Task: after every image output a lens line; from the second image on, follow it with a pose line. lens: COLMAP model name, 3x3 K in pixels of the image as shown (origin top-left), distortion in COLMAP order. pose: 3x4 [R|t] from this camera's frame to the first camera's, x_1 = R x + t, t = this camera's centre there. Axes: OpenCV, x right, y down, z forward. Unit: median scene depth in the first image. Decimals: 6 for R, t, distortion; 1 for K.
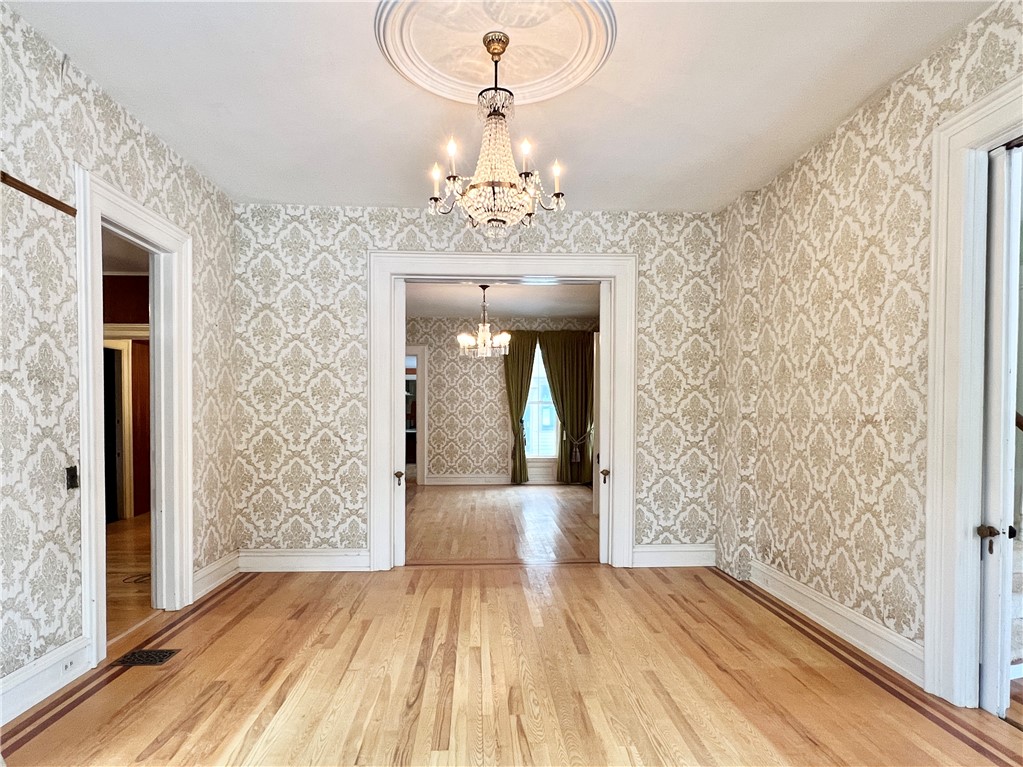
lens RADIAL K [[543.0, 0, 510.8], [0, 543.0, 425.7], [0, 0, 1]] dist [-0.004215, -0.000661]
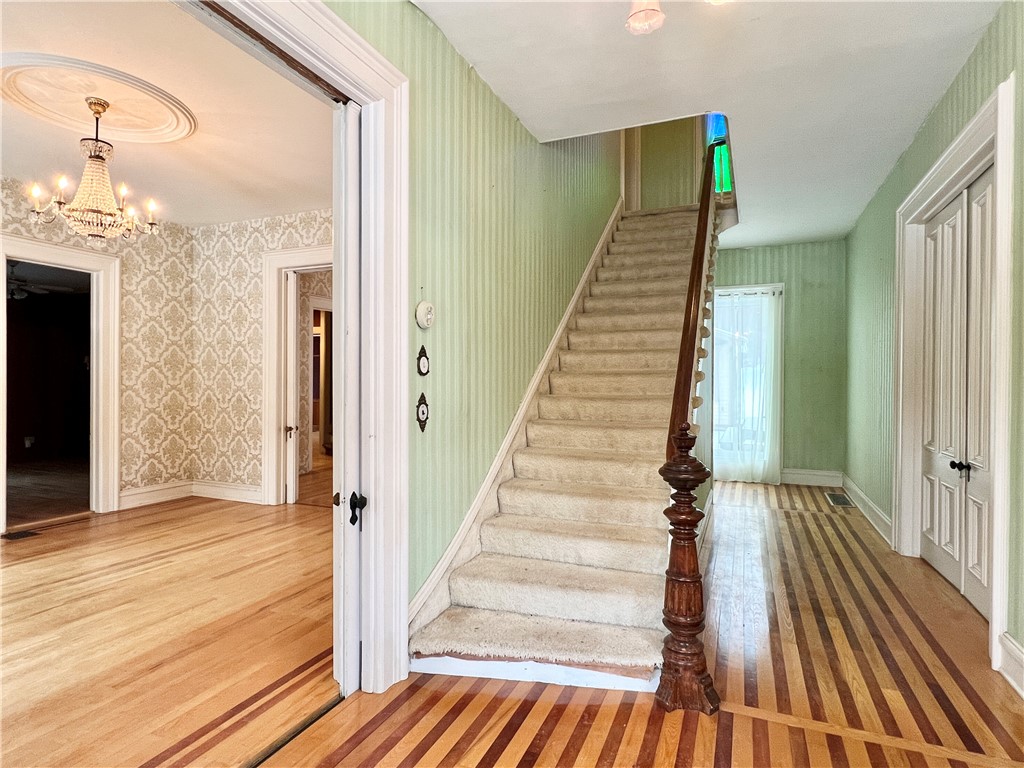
lens RADIAL K [[535.9, 0, 512.0], [0, 535.9, 384.0], [0, 0, 1]] dist [0.044361, 0.000341]
pose [[0.887211, 0.004775, -0.461339, 0.852067], [-0.011773, 0.999855, -0.012291, -0.004113], [0.461213, 0.016336, 0.887139, 0.145286]]
